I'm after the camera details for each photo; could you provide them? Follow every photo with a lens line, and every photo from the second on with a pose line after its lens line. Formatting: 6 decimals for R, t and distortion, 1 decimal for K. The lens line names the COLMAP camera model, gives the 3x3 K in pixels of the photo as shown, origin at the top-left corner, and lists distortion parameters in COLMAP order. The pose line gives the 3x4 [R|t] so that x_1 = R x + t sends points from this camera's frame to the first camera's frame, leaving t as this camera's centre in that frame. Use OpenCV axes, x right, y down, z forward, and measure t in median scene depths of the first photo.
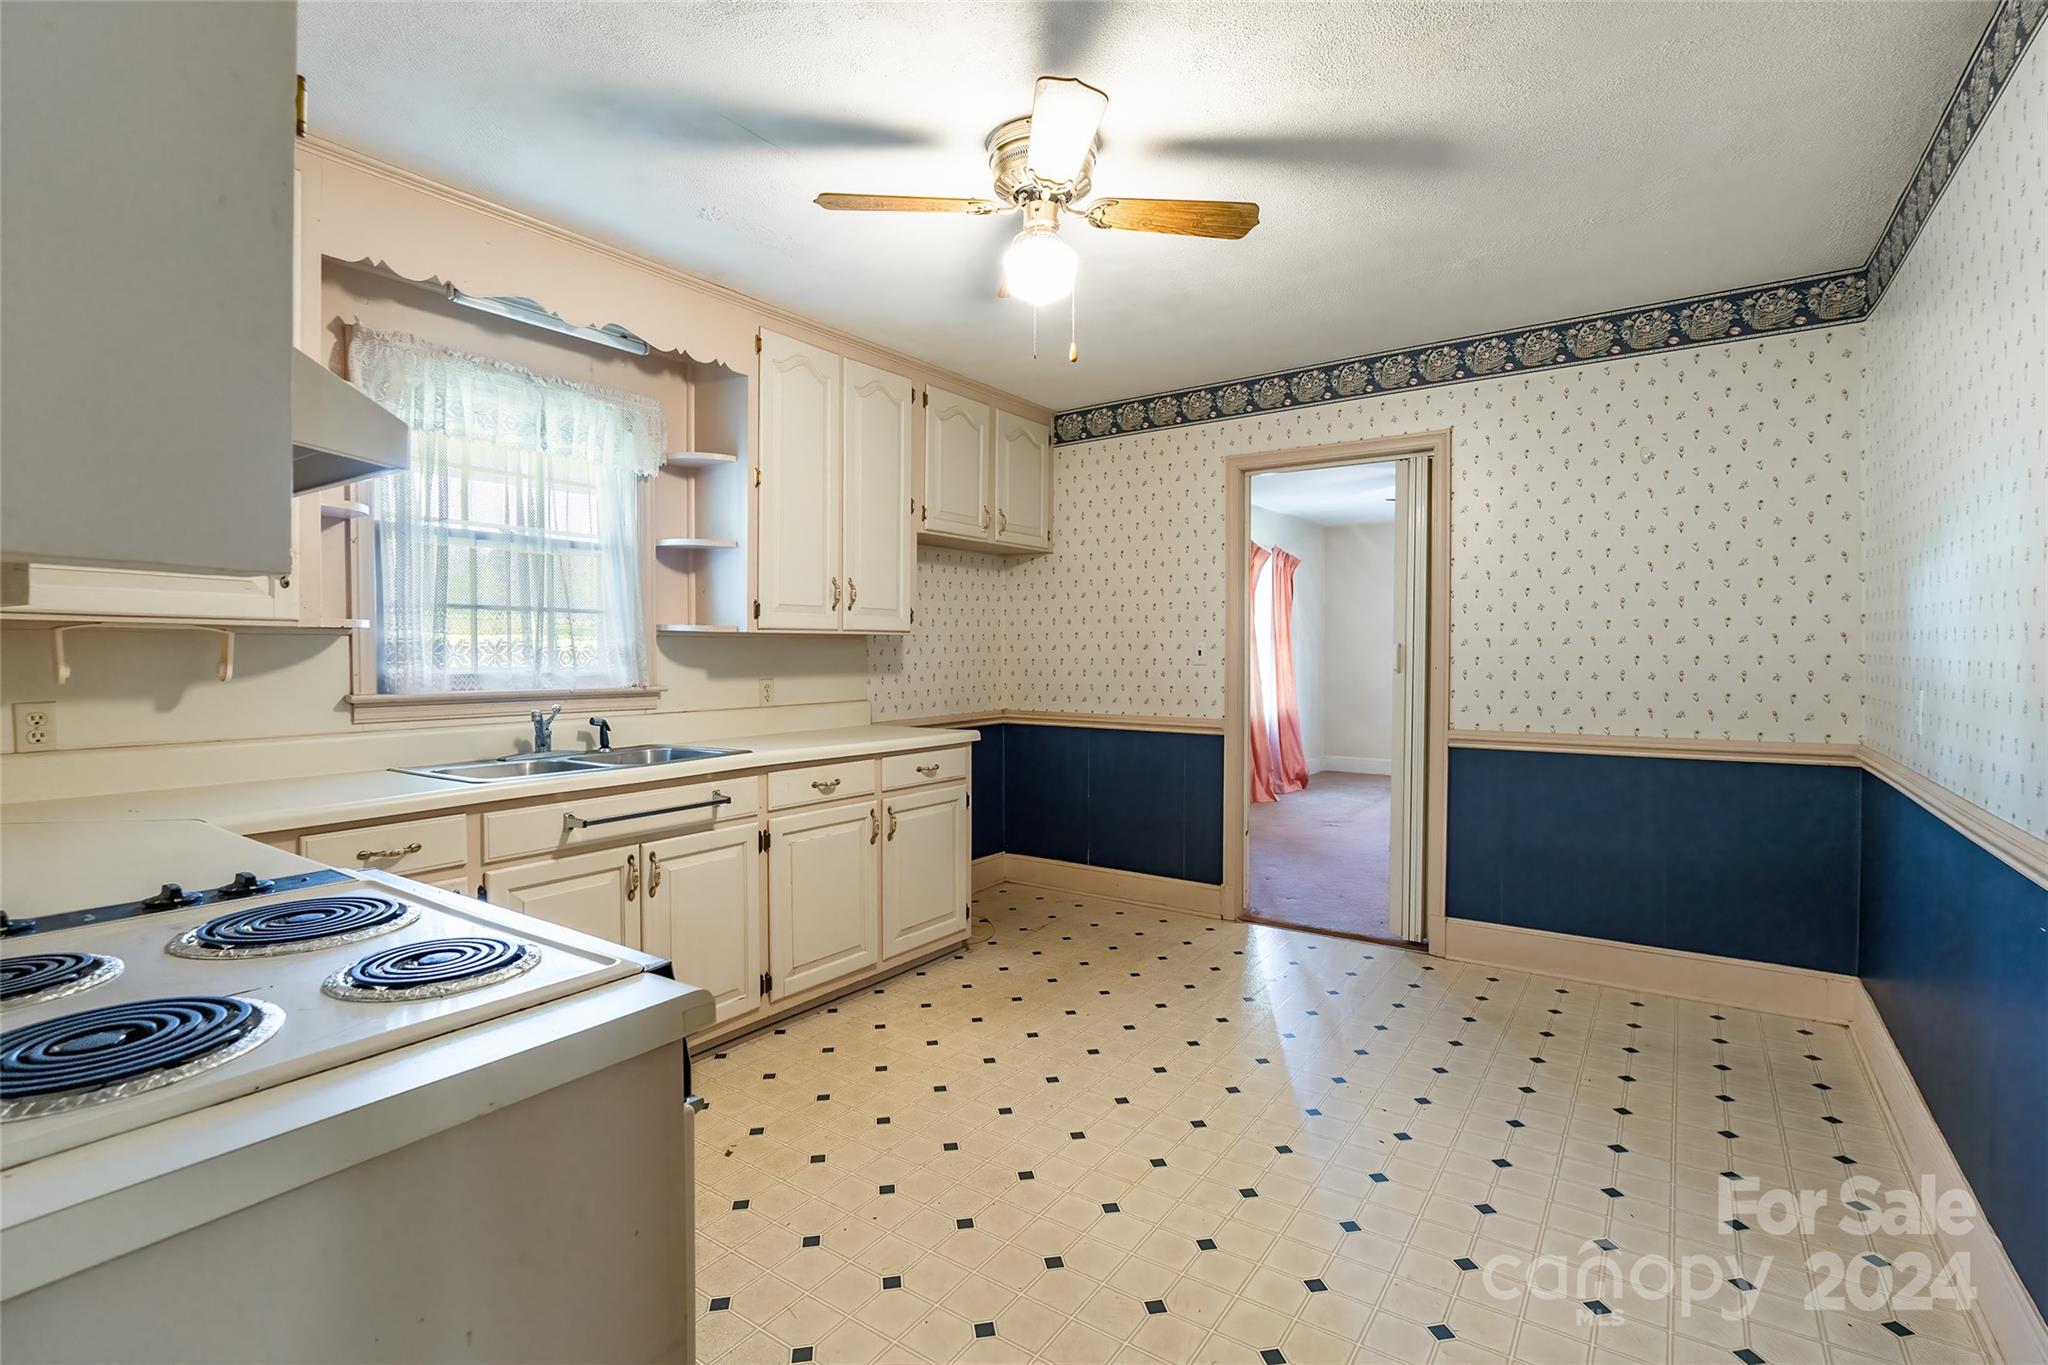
lens RADIAL K [[881.8, 0, 1028.5], [0, 881.8, 666.6], [0, 0, 1]] dist [-0.011979, 0.000056]
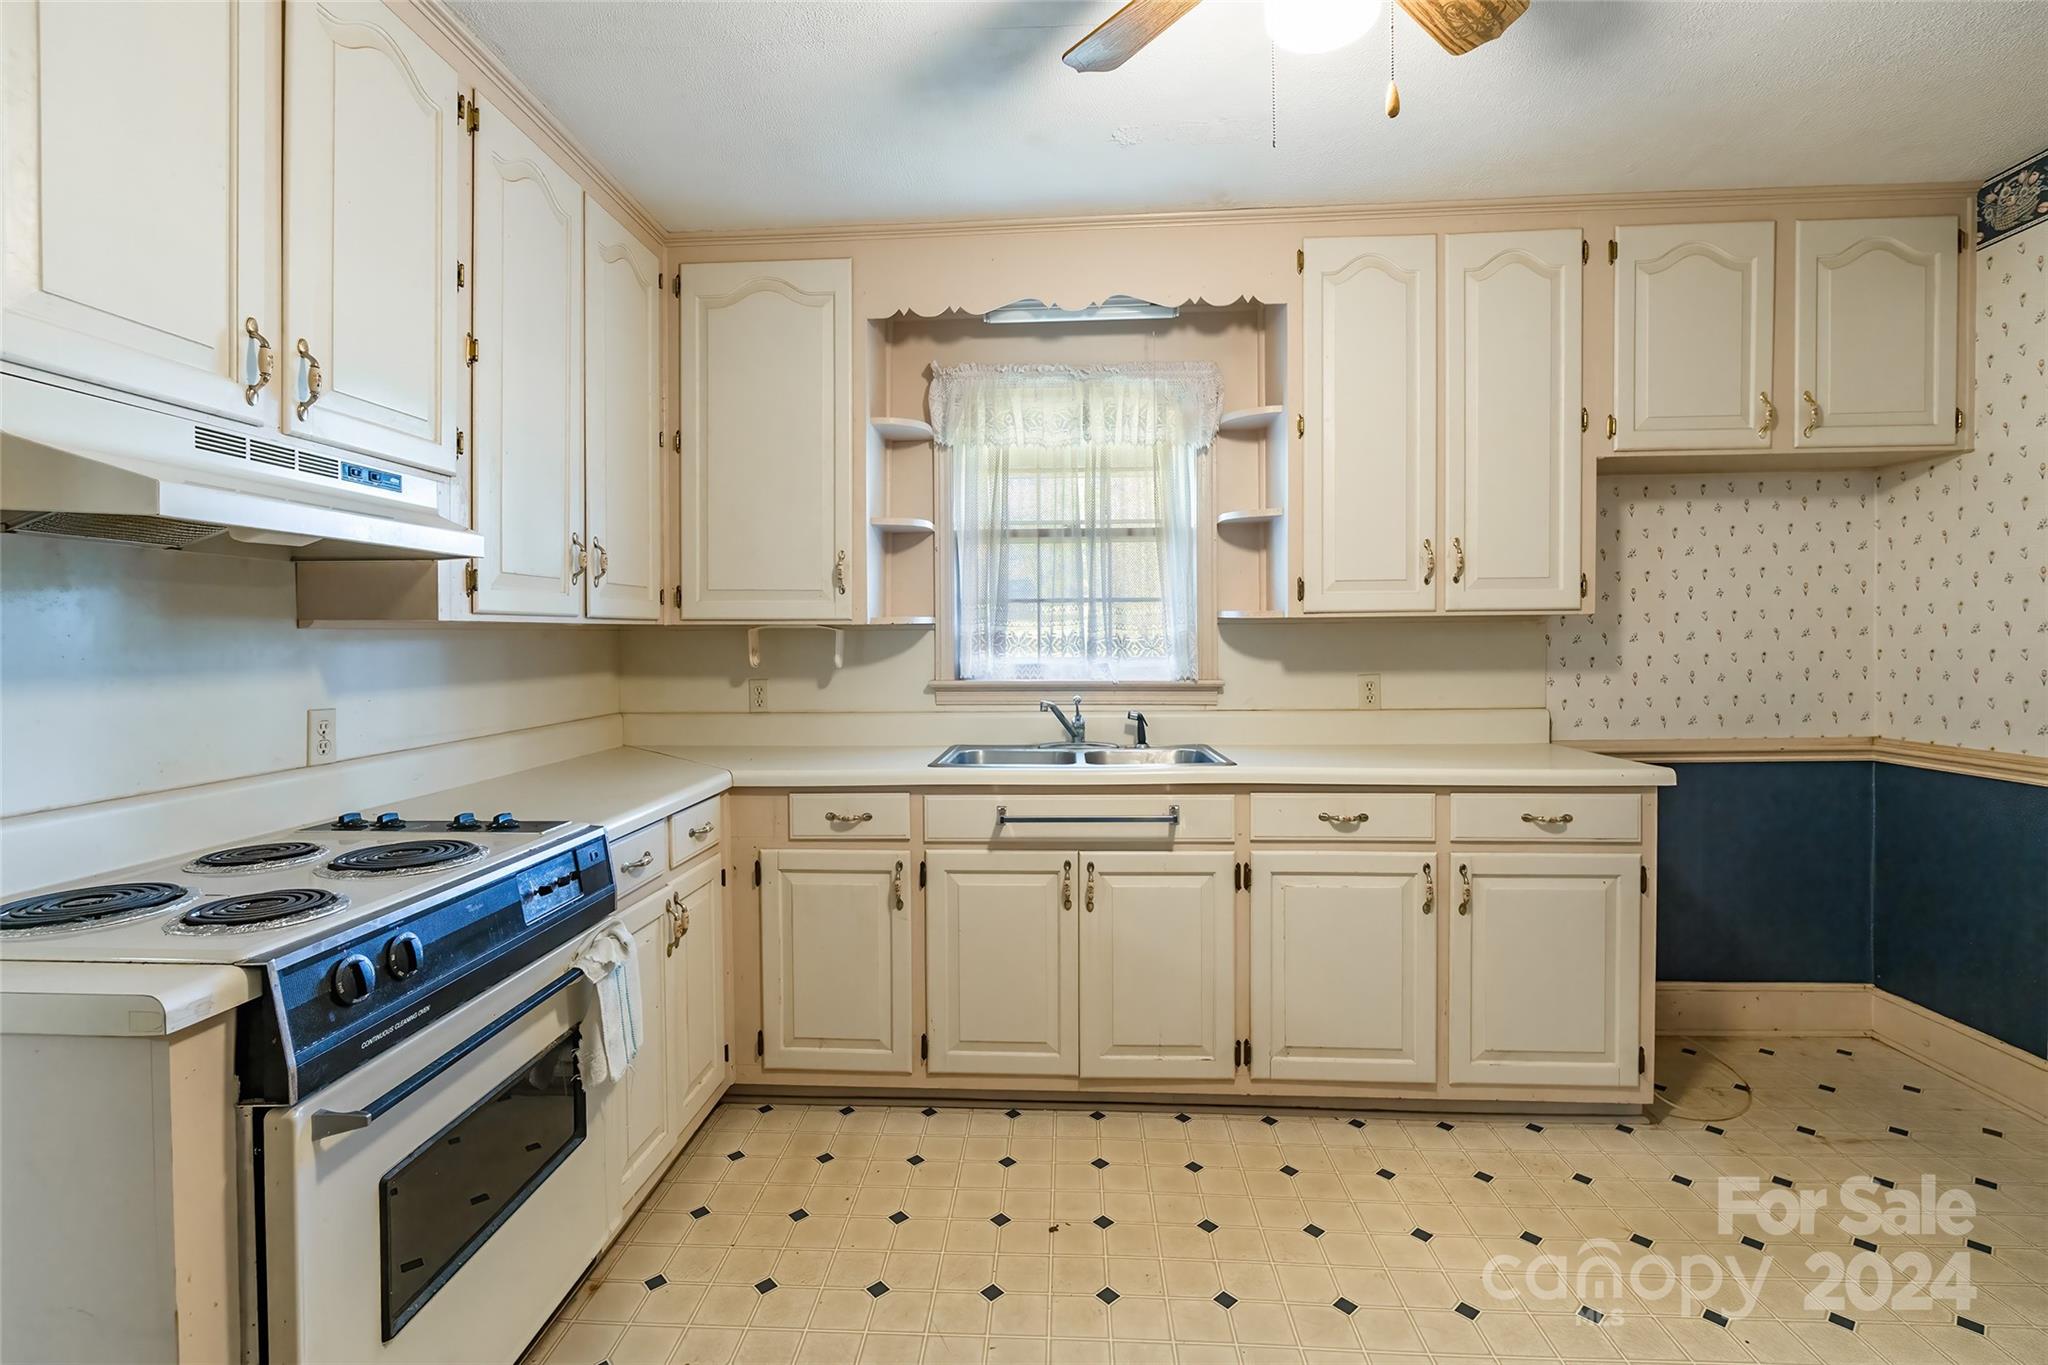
lens RADIAL K [[926.2, 0, 1056.6], [0, 926.2, 650.8], [0, 0, 1]] dist [-0.012483, 0.000377]
pose [[0.541378, 0.007638, -0.840745, 0.284753], [-0.006210, 0.999968, 0.005086, -0.011139], [0.840757, 0.002467, 0.541408, 0.351537]]
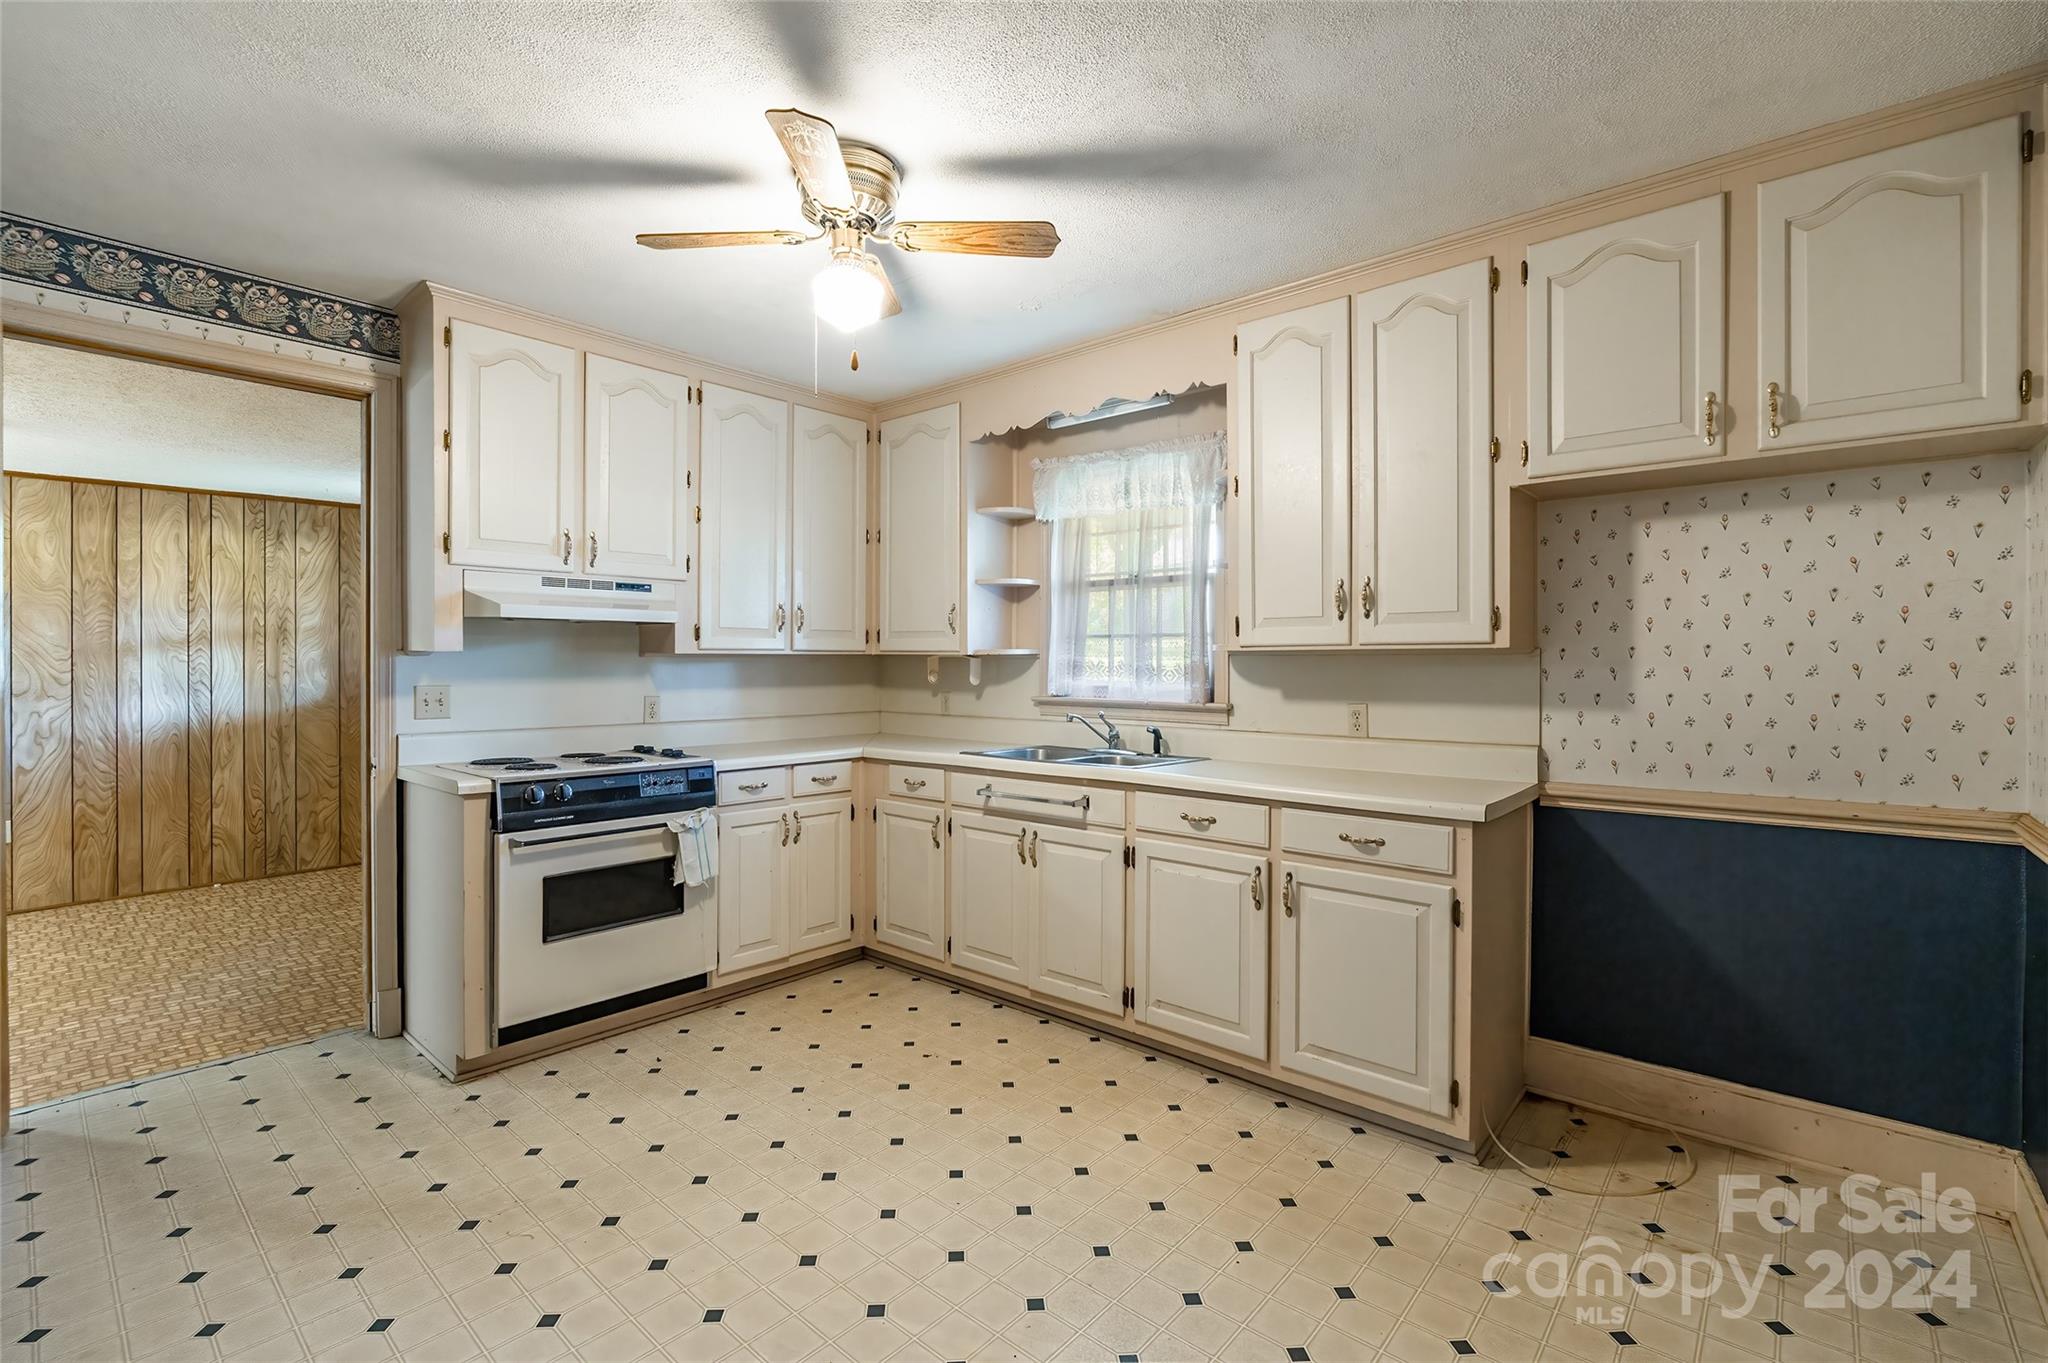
lens RADIAL K [[939.8, 0, 1019.0], [0, 939.8, 661.8], [0, 0, 1]] dist [-0.012091, 0.000137]
pose [[-0.098661, -0.001212, -0.995120, 0.707987], [-0.019307, 0.999813, 0.000697, -0.023091], [0.994934, 0.019282, -0.098666, 0.867538]]
